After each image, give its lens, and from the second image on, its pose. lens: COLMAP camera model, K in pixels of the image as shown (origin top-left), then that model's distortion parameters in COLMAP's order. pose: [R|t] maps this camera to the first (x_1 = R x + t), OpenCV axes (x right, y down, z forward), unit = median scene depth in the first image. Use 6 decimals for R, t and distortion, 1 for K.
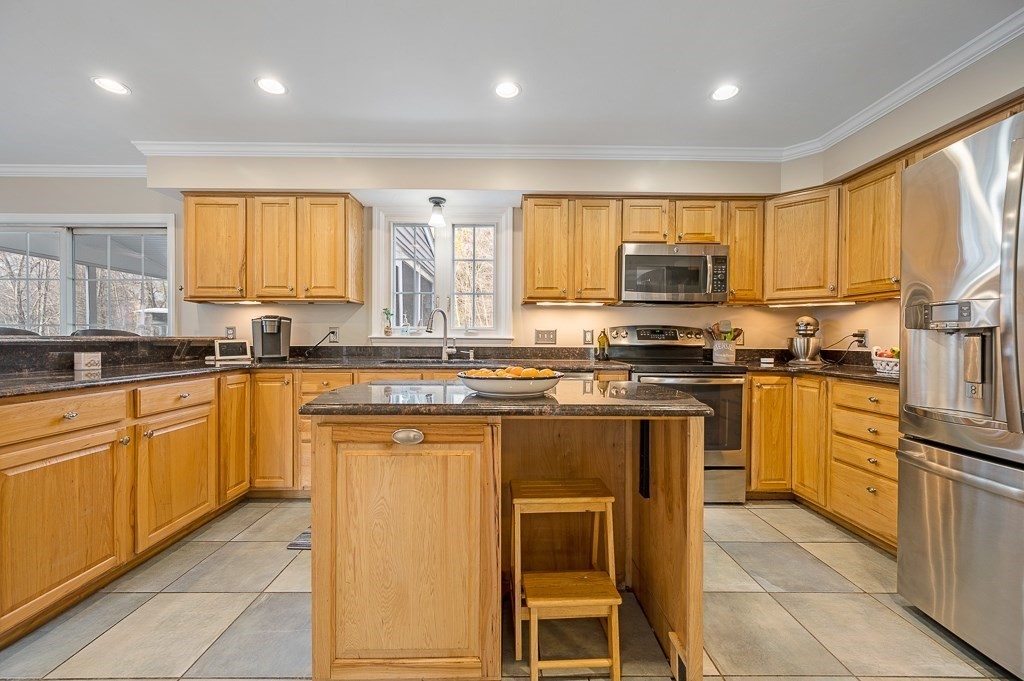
lens RADIAL K [[400.6, 0, 512.0], [0, 400.6, 340.5], [0, 0, 1]] dist [-0.000187, -0.000107]
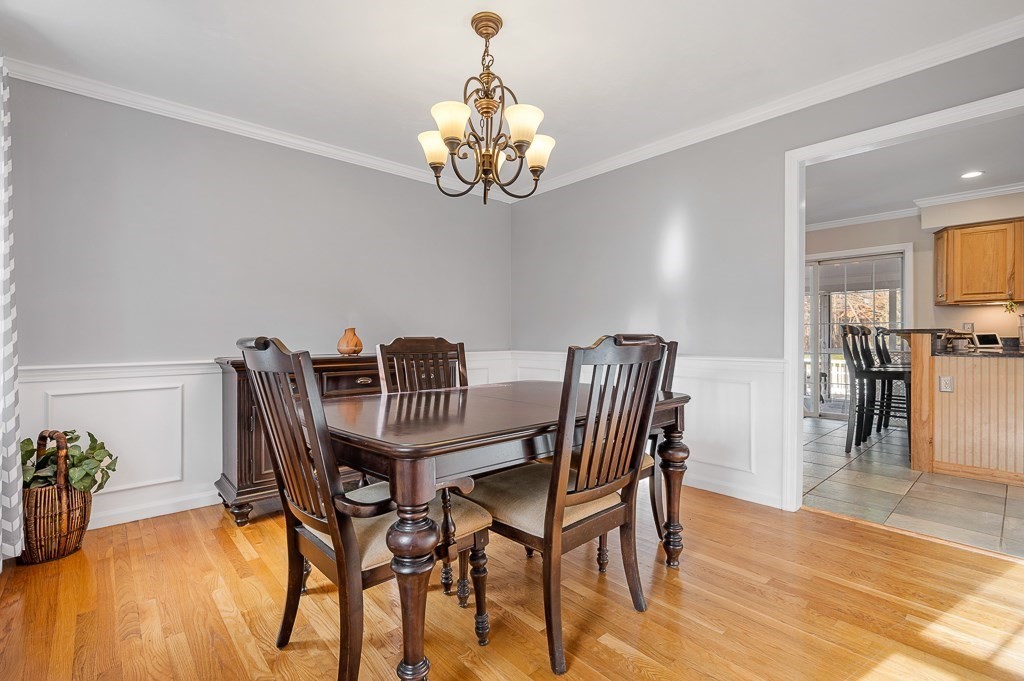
lens RADIAL K [[462.0, 0, 512.0], [0, 462.0, 340.5], [0, 0, 1]] dist [0.000619, 0.000102]
pose [[0.657779, 0.002250, -0.753208, -0.578675], [0.001739, 0.999988, 0.004506, 0.014875], [0.753209, -0.004274, 0.657767, -1.152402]]
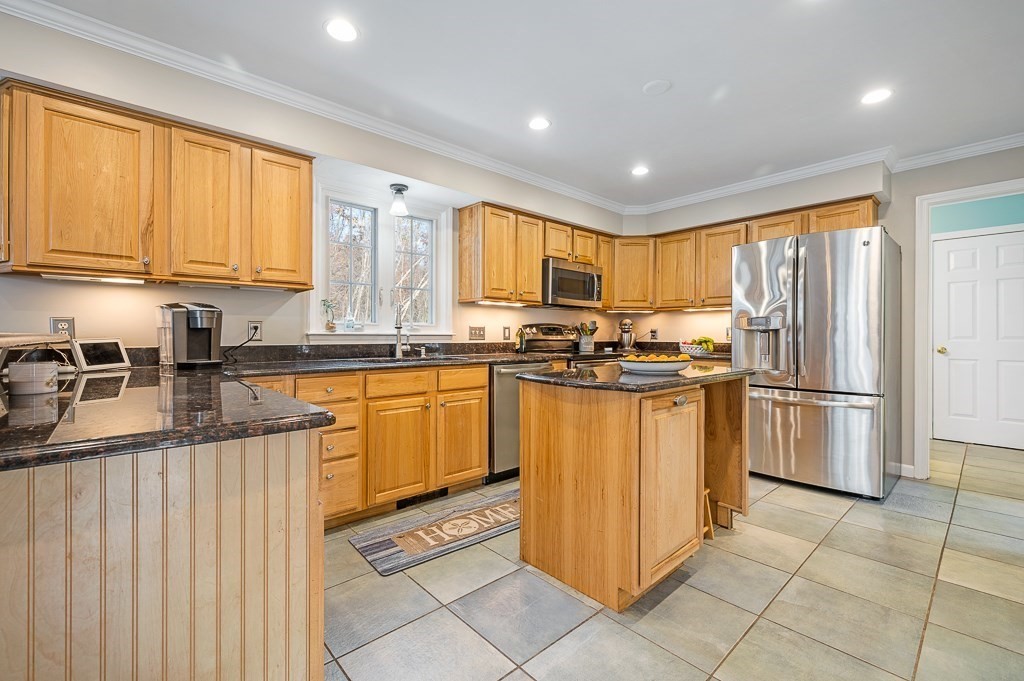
lens RADIAL K [[437.0, 0, 508.7], [0, 437.0, 331.1], [0, 0, 1]] dist [-0.000573, -0.000115]
pose [[0.751865, 0.001509, 0.659316, -0.666675], [0.006524, 0.999931, -0.009729, -0.002655], [-0.659285, 0.011617, 0.751803, 0.067809]]
